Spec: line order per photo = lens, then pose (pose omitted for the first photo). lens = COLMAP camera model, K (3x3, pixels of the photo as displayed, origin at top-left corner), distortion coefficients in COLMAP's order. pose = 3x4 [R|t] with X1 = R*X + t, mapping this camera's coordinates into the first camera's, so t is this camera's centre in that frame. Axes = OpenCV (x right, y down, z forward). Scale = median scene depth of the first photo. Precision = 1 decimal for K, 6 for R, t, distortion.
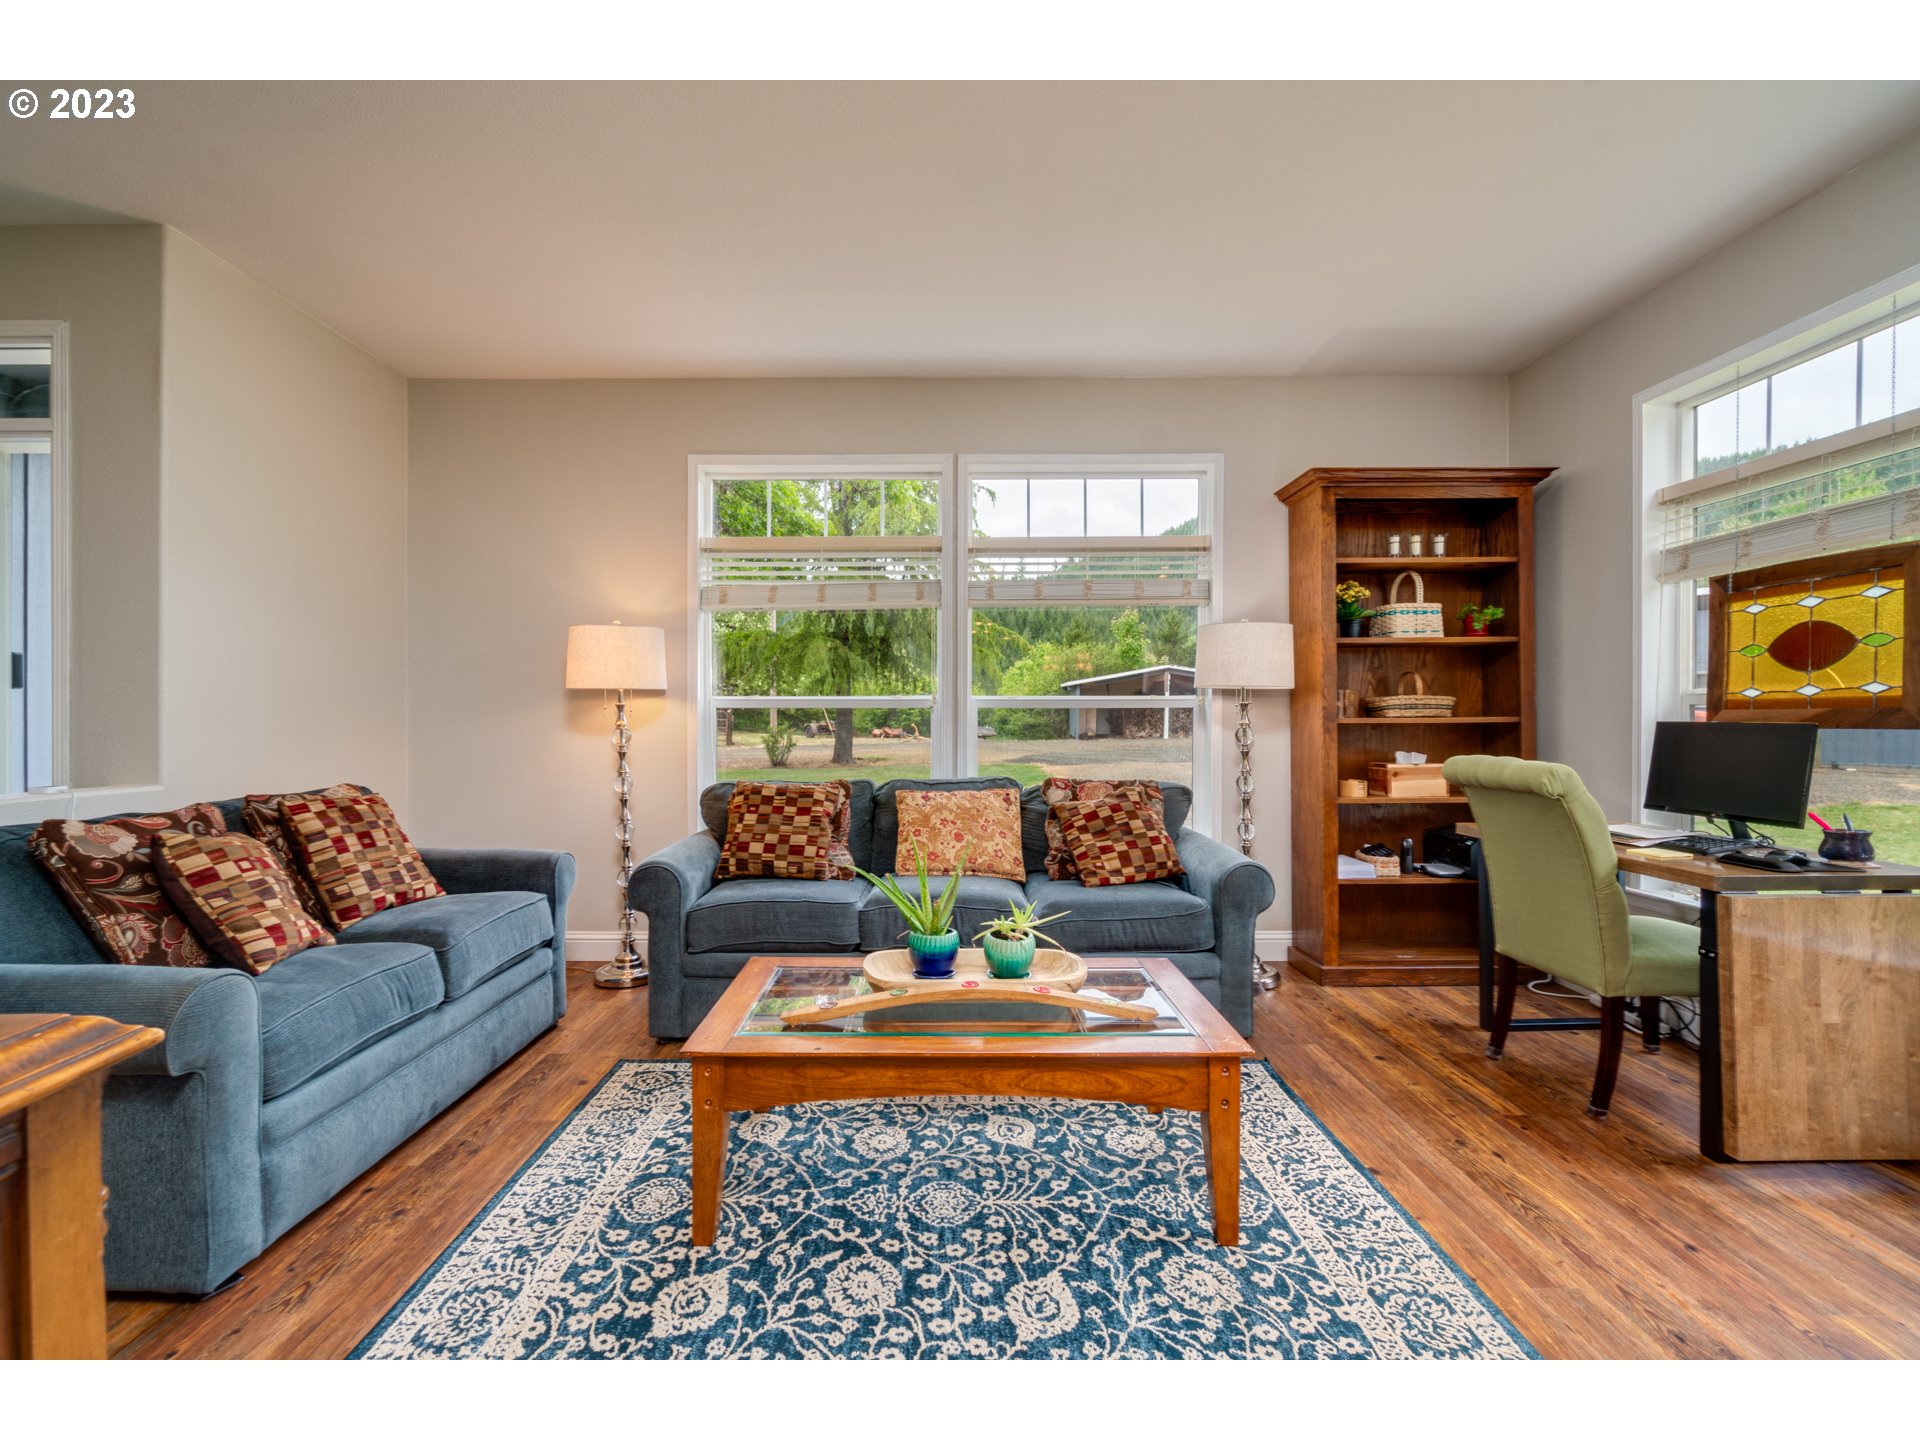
lens RADIAL K [[820.8, 0, 950.1], [0, 820.8, 721.3], [0, 0, 1]] dist [-0.003924, 0.000174]
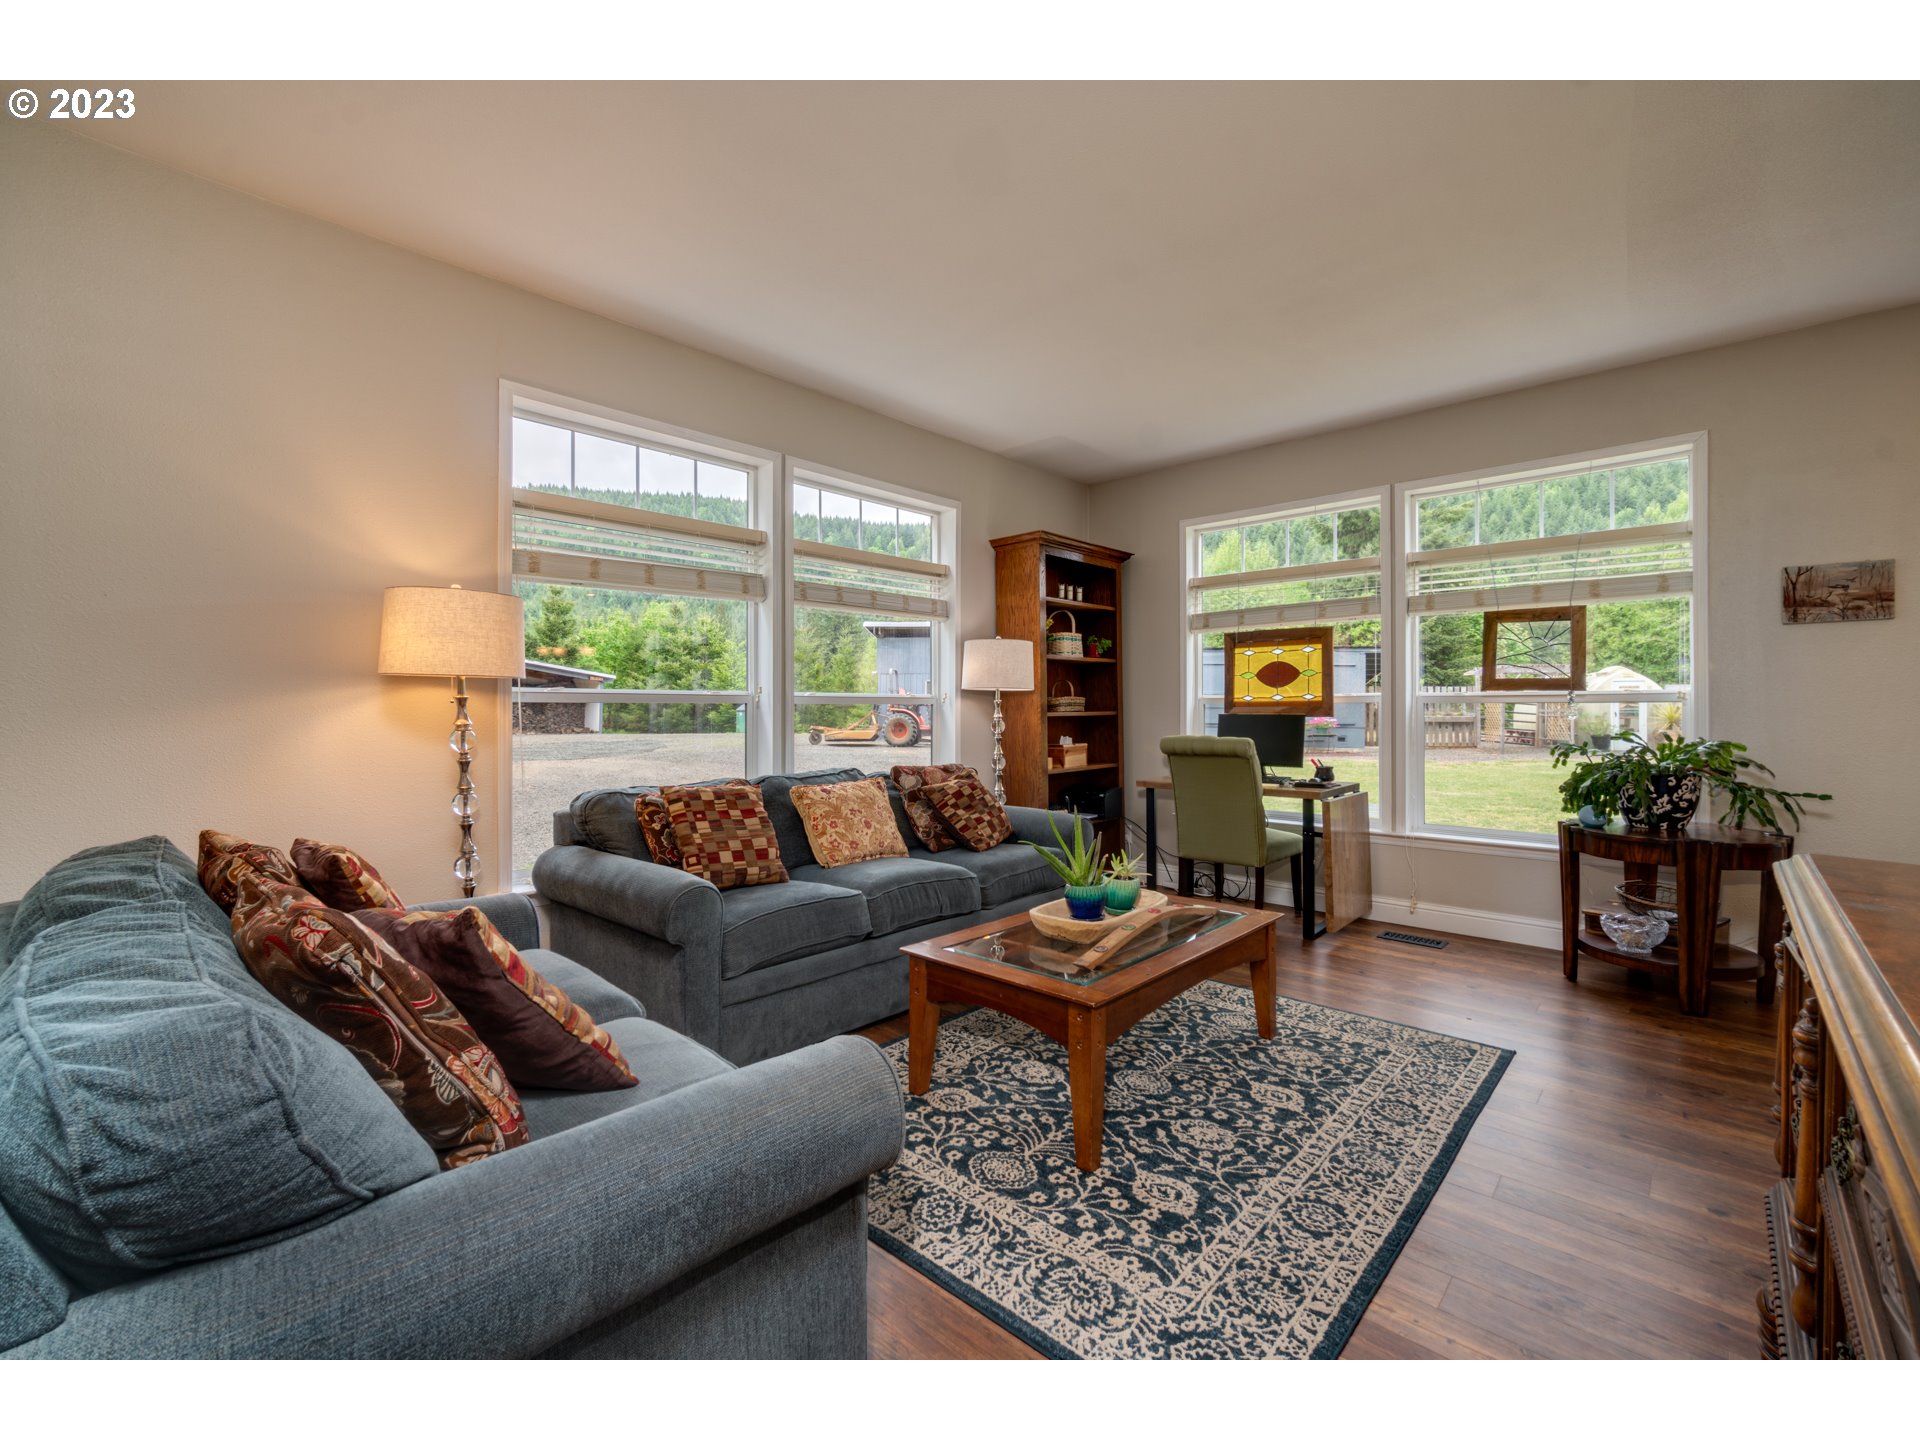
lens RADIAL K [[809.3, 0, 949.2], [0, 809.3, 708.8], [0, 0, 1]] dist [-0.001564, 0.000274]
pose [[0.690083, -0.000237, 0.723731, -0.874571], [0.006835, 0.999957, -0.006189, -0.003911], [-0.723698, 0.009217, 0.690055, 0.243457]]
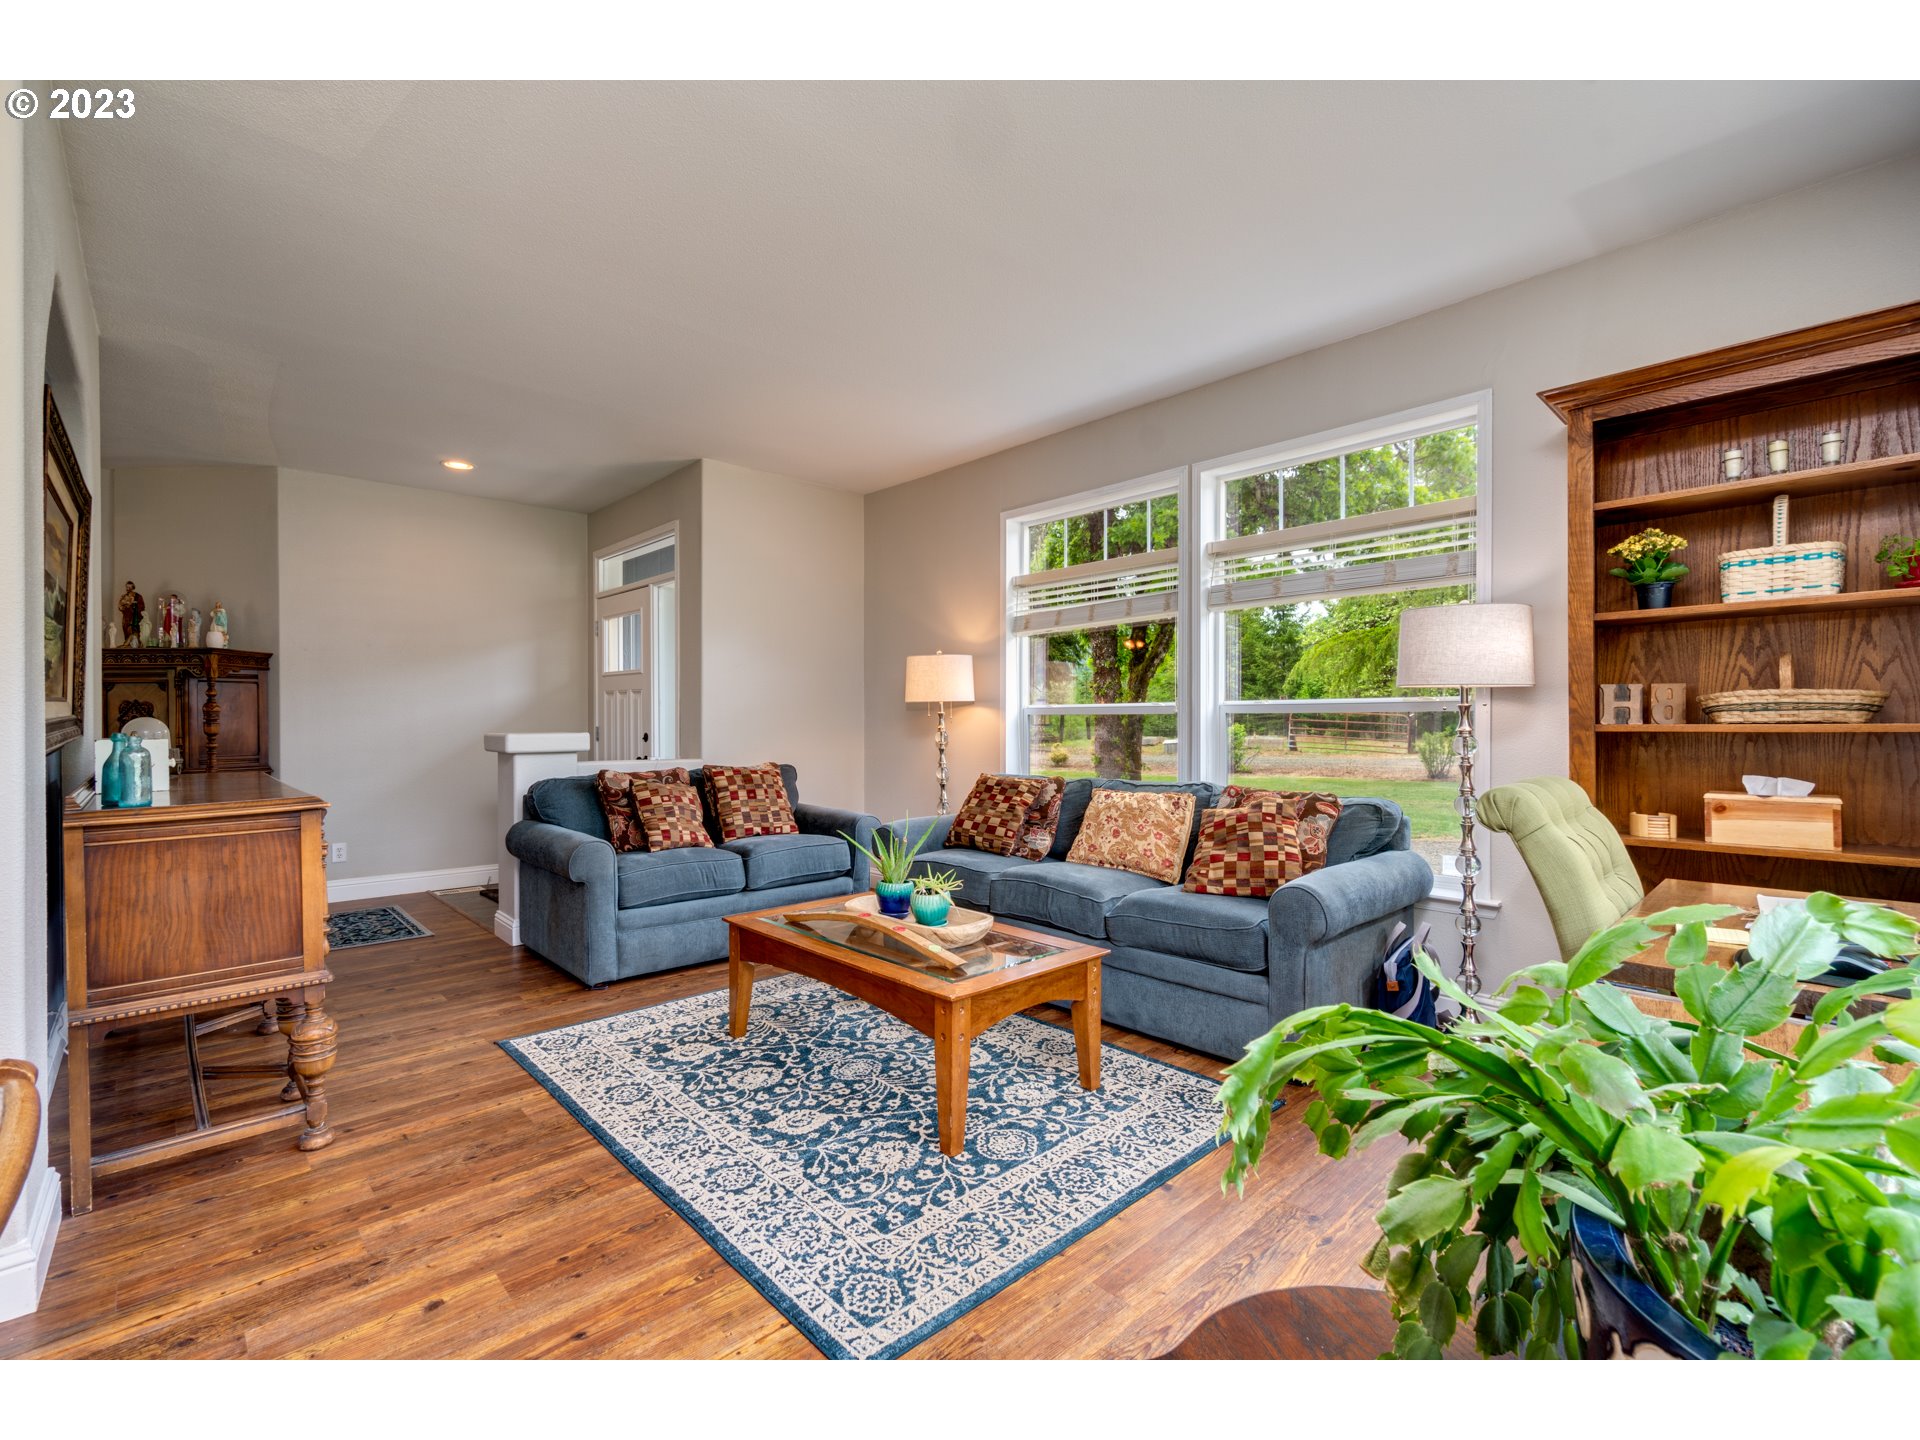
lens RADIAL K [[858.7, 0, 953.4], [0, 858.7, 724.9], [0, 0, 1]] dist [0.003994, 0.000229]
pose [[0.678196, 0.002704, -0.734877, 0.894731], [-0.003367, 0.999994, 0.000573, -0.002696], [0.734874, 0.002085, 0.678201, 0.092430]]
